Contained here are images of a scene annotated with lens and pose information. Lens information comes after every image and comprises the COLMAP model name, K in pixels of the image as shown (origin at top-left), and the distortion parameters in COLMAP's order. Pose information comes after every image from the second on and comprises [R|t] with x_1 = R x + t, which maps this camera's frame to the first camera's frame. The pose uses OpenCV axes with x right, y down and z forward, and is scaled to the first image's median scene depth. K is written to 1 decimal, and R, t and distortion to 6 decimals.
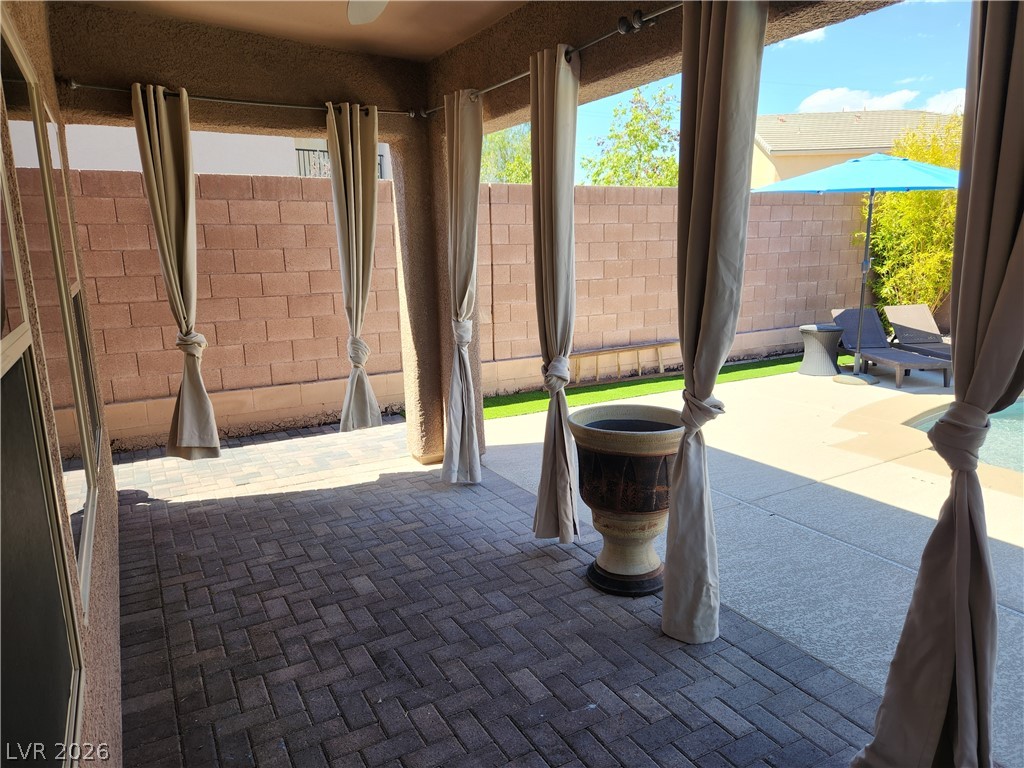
lens RADIAL K [[696.0, 0, 514.0], [0, 696.0, 388.7], [0, 0, 1]] dist [0.032560, -0.021164]
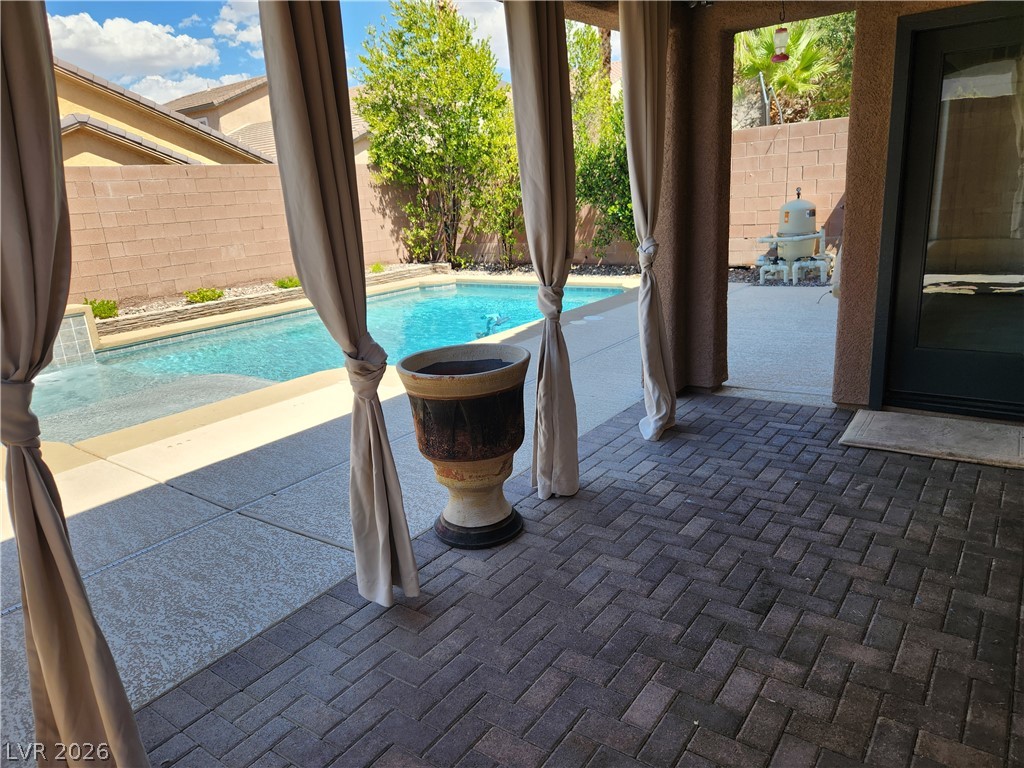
lens RADIAL K [[696.0, 0, 511.8], [0, 696.0, 384.9], [0, 0, 1]] dist [0.032560, -0.021164]
pose [[-0.408956, -0.205751, 0.889057, -0.792995], [0.260787, 0.907270, 0.329925, -0.248270], [-0.874497, 0.366779, -0.317376, 1.452699]]
